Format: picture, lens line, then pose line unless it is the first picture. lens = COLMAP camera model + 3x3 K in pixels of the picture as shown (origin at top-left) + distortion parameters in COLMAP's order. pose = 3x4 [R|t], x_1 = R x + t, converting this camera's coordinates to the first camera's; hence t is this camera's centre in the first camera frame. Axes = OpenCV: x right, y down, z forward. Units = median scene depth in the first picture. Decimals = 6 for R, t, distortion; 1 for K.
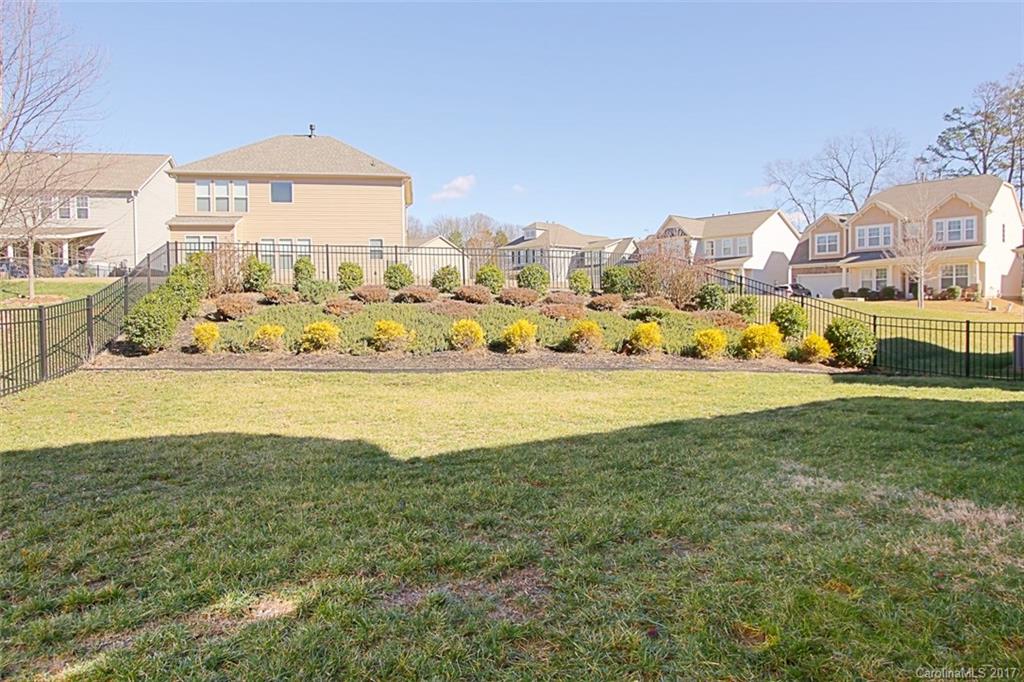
lens RADIAL K [[636.2, 0, 513.6], [0, 636.2, 315.1], [0, 0, 1]] dist [-0.002749, -0.000227]
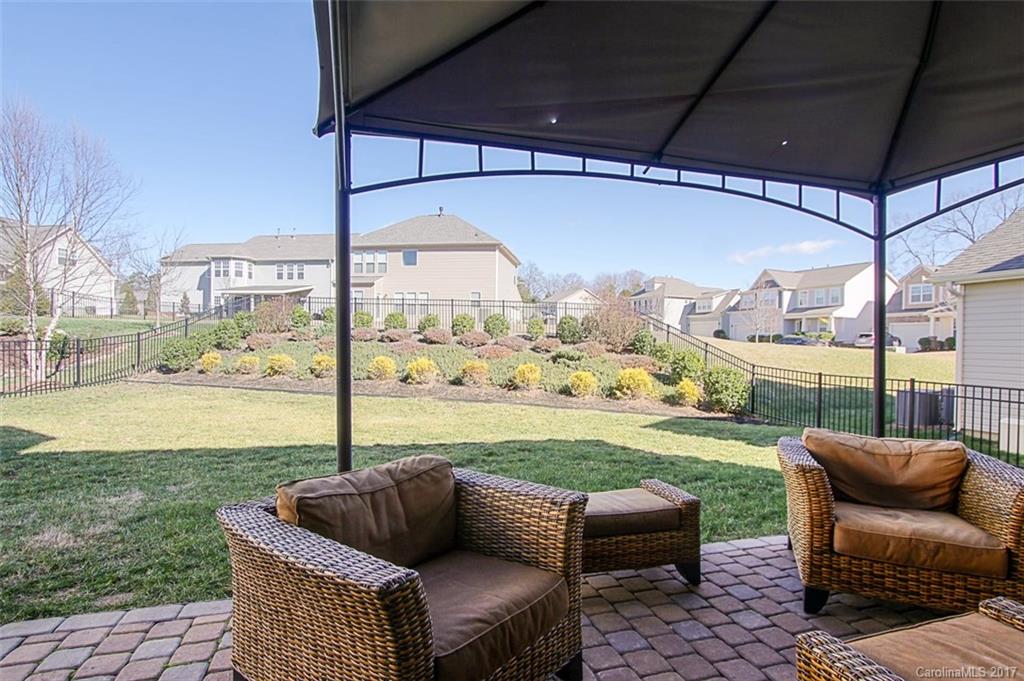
lens RADIAL K [[508.8, 0, 512.0], [0, 508.8, 340.5], [0, 0, 1]] dist [-0.014046, -0.000306]
pose [[0.955463, 0.021670, -0.294314, 0.112042], [-0.028054, 0.999453, -0.017485, -0.003269], [0.293774, 0.024963, 0.955549, 0.023464]]
